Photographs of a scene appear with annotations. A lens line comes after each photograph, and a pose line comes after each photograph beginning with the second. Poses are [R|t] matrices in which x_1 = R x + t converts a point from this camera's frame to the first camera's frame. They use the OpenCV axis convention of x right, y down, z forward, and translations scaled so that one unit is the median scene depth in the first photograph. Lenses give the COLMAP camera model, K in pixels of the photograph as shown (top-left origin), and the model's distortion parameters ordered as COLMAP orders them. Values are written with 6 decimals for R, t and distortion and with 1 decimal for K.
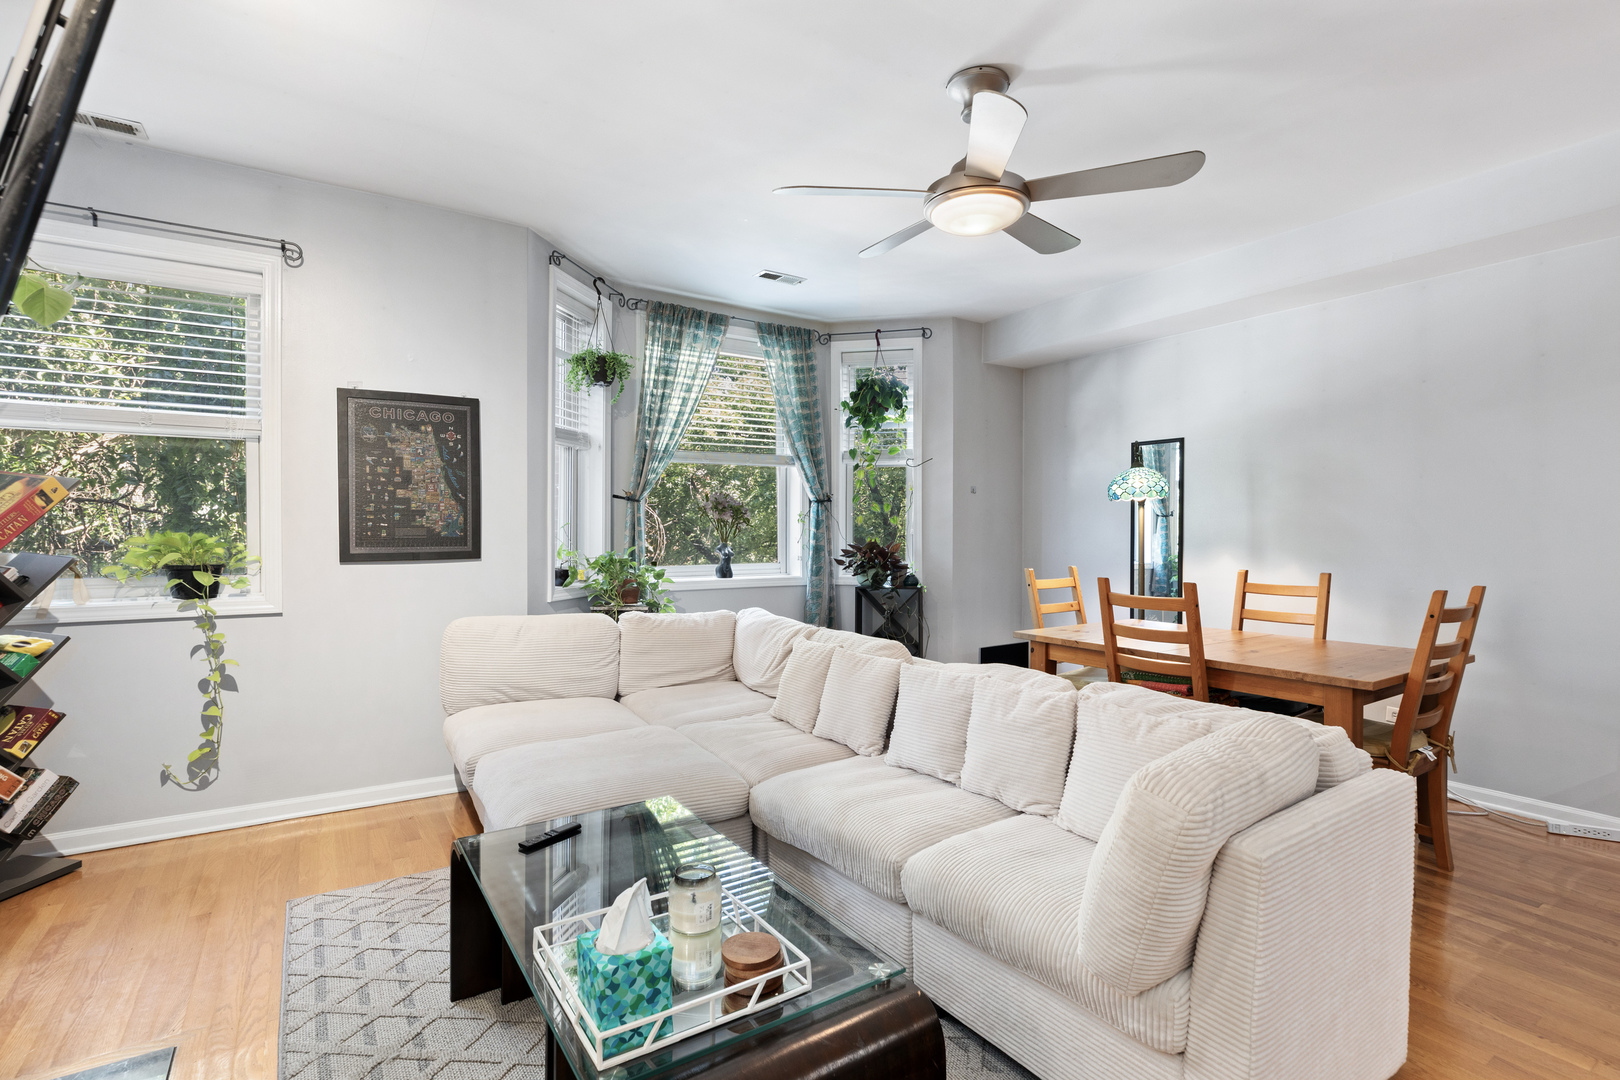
lens RADIAL K [[775.1, 0, 814.7], [0, 775.1, 537.0], [0, 0, 1]] dist [-0.004599, 0.000299]
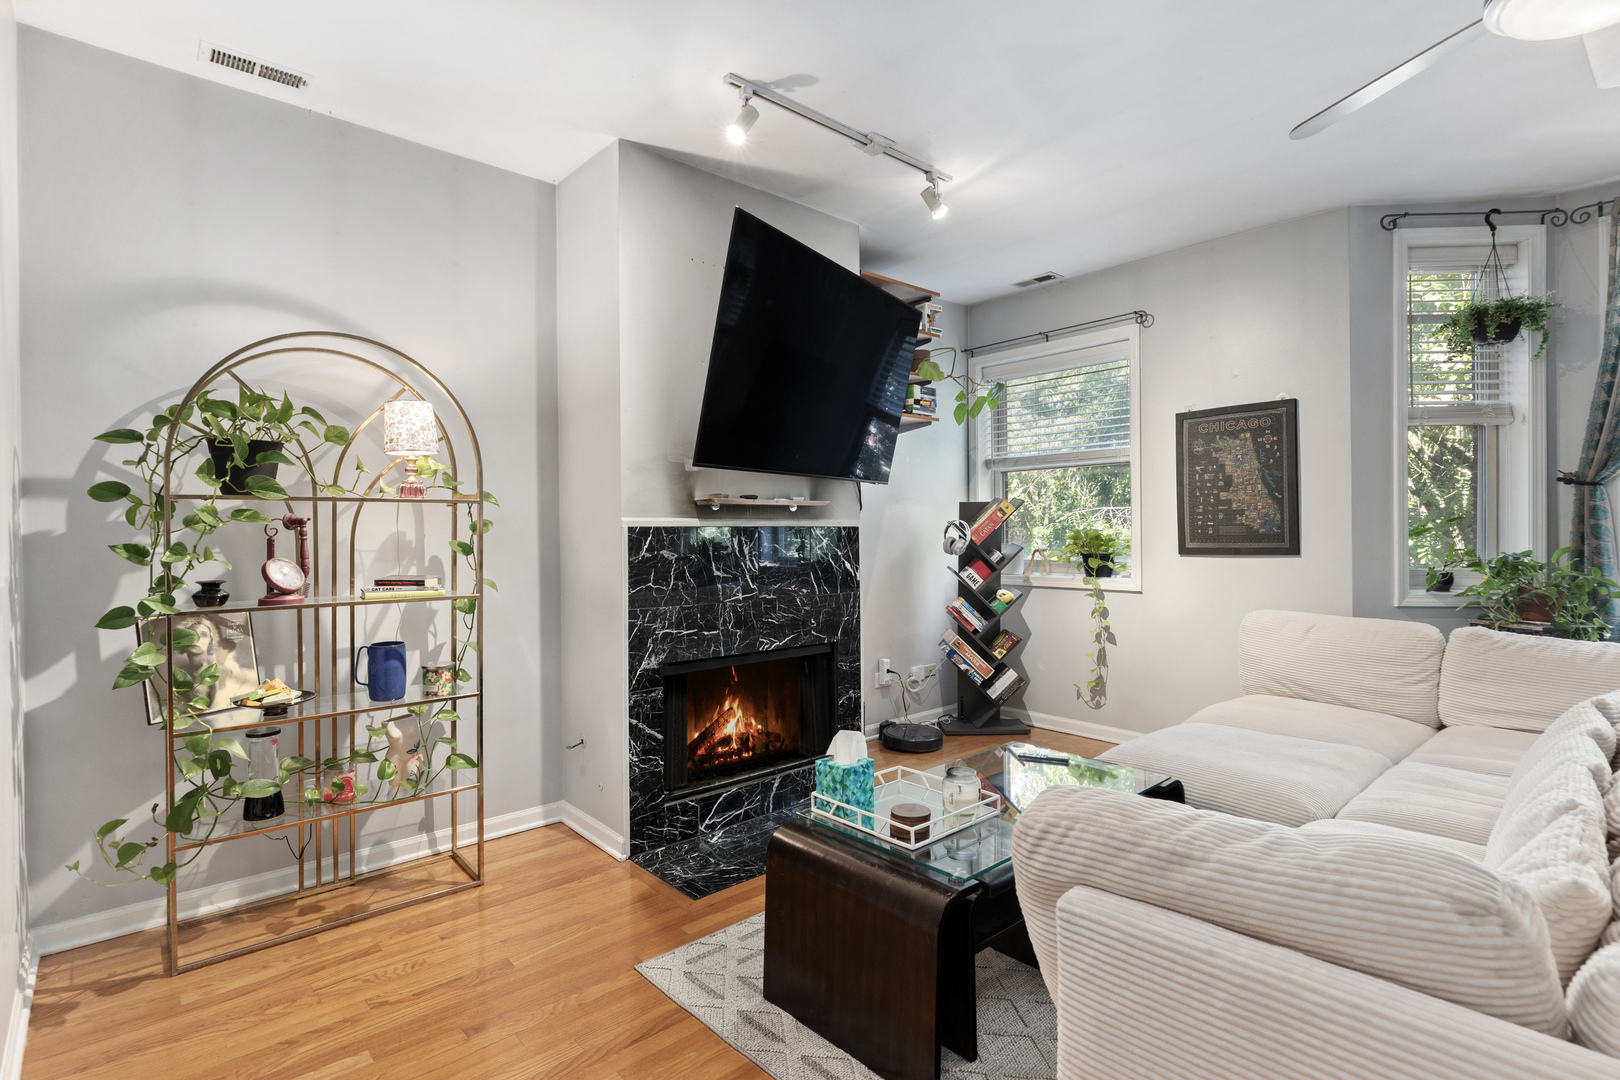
lens RADIAL K [[810.2, 0, 809.7], [0, 810.2, 534.7], [0, 0, 1]] dist [-0.002450, -0.000713]
pose [[0.132607, -0.000531, -0.991168, 0.564265], [0.001727, 0.999998, -0.000305, 0.000278], [0.991167, -0.001672, 0.132608, 0.236897]]
